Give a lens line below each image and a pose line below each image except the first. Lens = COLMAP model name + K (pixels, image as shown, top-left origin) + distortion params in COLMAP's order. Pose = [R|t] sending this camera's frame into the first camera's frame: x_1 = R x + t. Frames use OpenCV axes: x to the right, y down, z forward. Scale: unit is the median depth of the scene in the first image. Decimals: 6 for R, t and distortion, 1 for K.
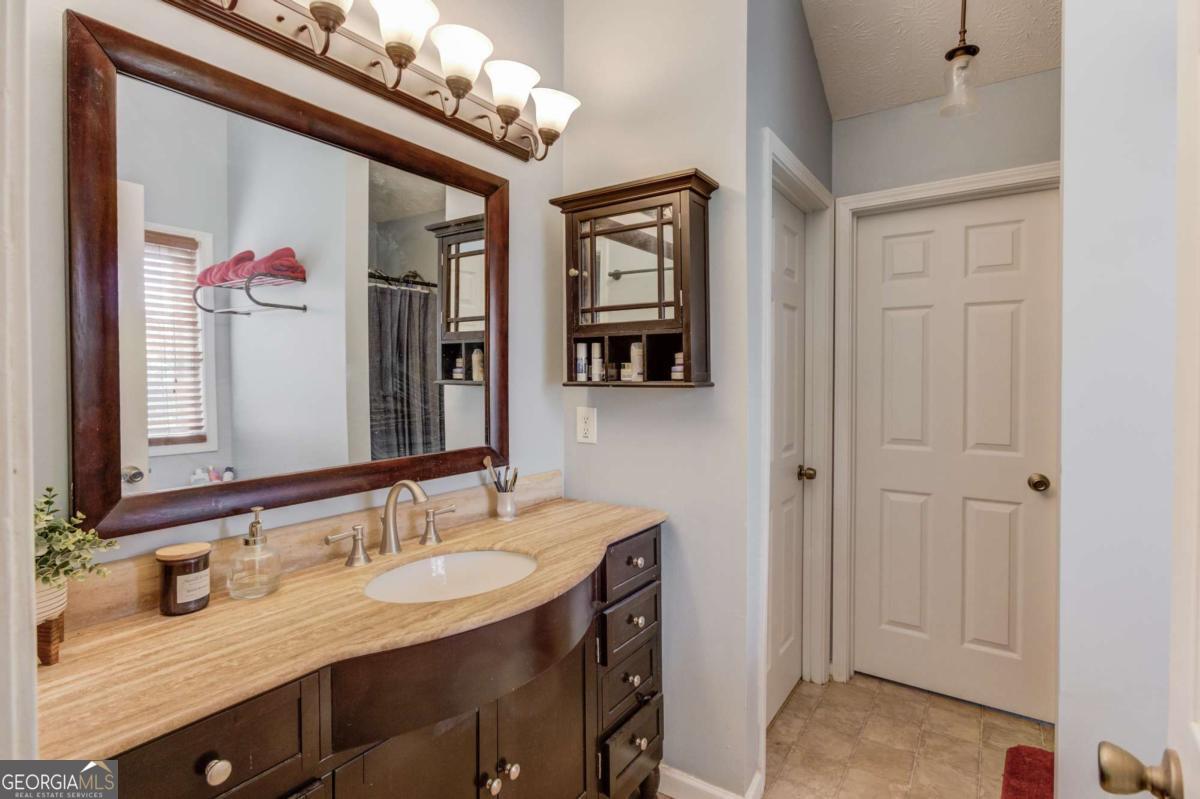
lens RADIAL K [[578.1, 0, 594.6], [0, 578.1, 396.6], [0, 0, 1]] dist [-0.003601, -0.000050]
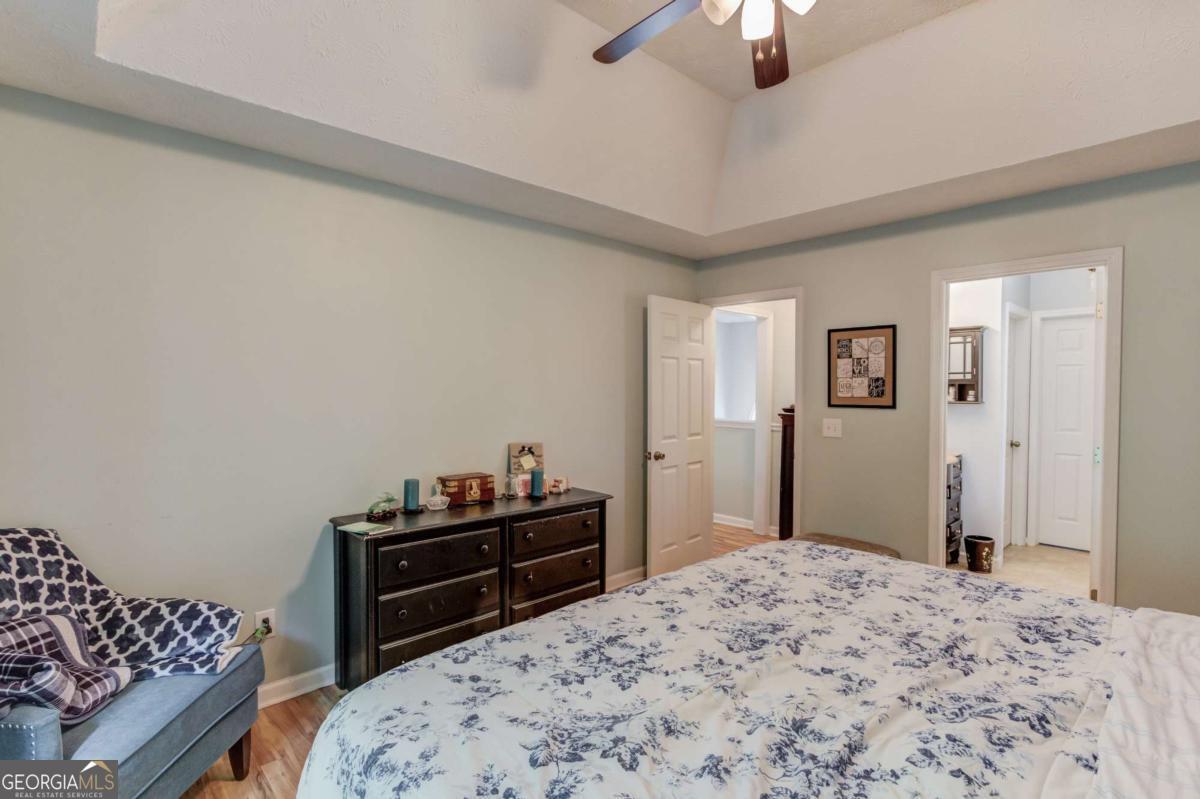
lens RADIAL K [[578.1, 0, 594.6], [0, 578.1, 396.6], [0, 0, 1]] dist [-0.003601, -0.000050]
pose [[0.978995, 0.015105, -0.203323, -0.996527], [-0.016599, 0.999846, -0.005645, -0.004749], [0.203207, 0.008901, 0.979095, -1.930853]]
